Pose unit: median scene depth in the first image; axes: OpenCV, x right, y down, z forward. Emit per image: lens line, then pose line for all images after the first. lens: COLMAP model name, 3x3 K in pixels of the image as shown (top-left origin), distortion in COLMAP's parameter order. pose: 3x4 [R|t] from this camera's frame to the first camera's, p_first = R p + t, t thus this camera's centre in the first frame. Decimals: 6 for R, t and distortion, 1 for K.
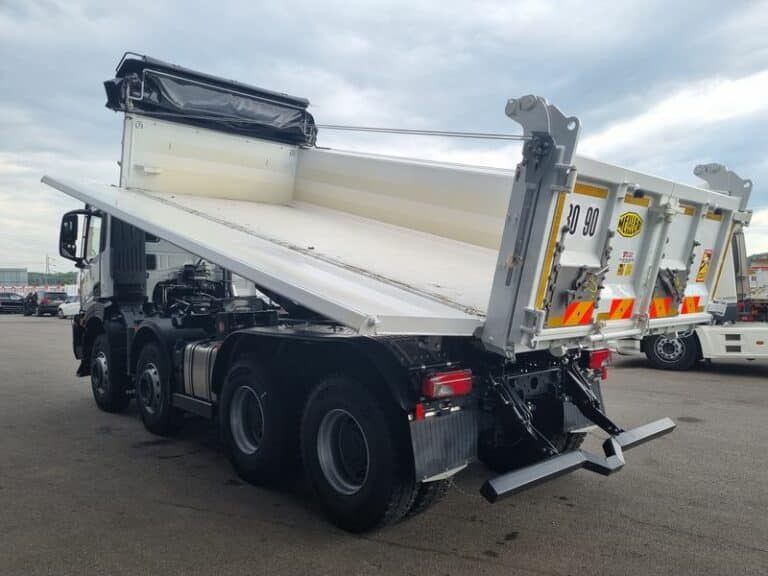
lens RADIAL K [[579.0, 0, 387.3], [0, 579.0, 288.4], [0, 0, 1]] dist [0.004616, -0.003509]
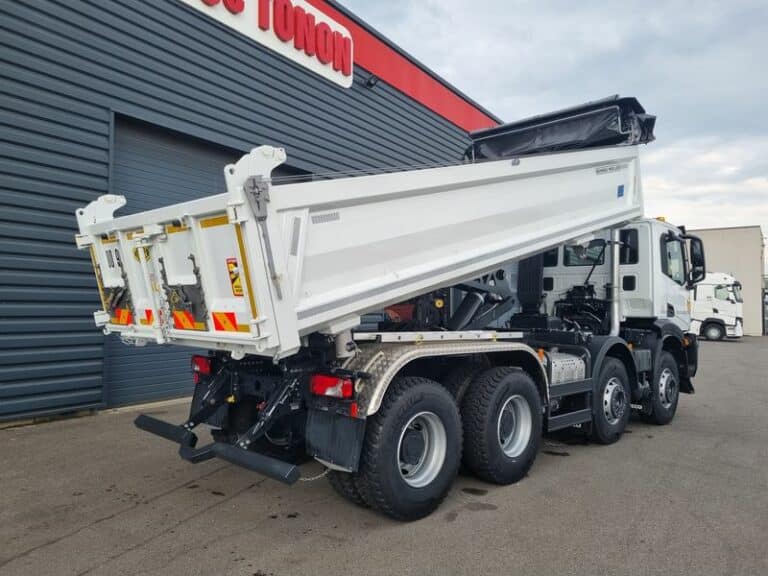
lens RADIAL K [[579.0, 0, 383.4], [0, 579.0, 286.6], [0, 0, 1]] dist [0.004616, -0.003509]
pose [[0.070316, -0.025309, -0.997204, 1.692020], [-0.018452, 0.999474, -0.026668, -0.008240], [0.997354, 0.020276, 0.069812, 1.388148]]
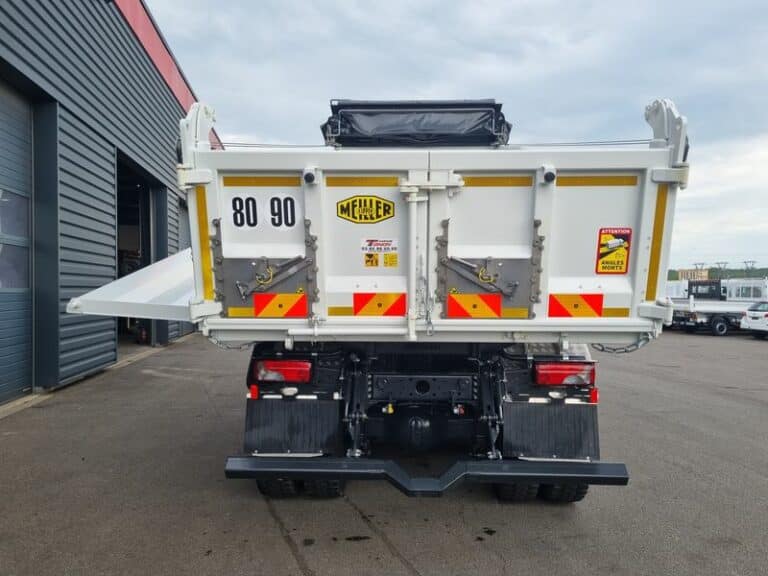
lens RADIAL K [[579.0, 0, 389.6], [0, 579.0, 287.9], [0, 0, 1]] dist [0.004616, -0.003509]
pose [[0.723450, 0.003681, -0.690367, 1.008026], [-0.011174, 0.999917, -0.006379, 0.015710], [0.690287, 0.012329, 0.723431, 0.362481]]
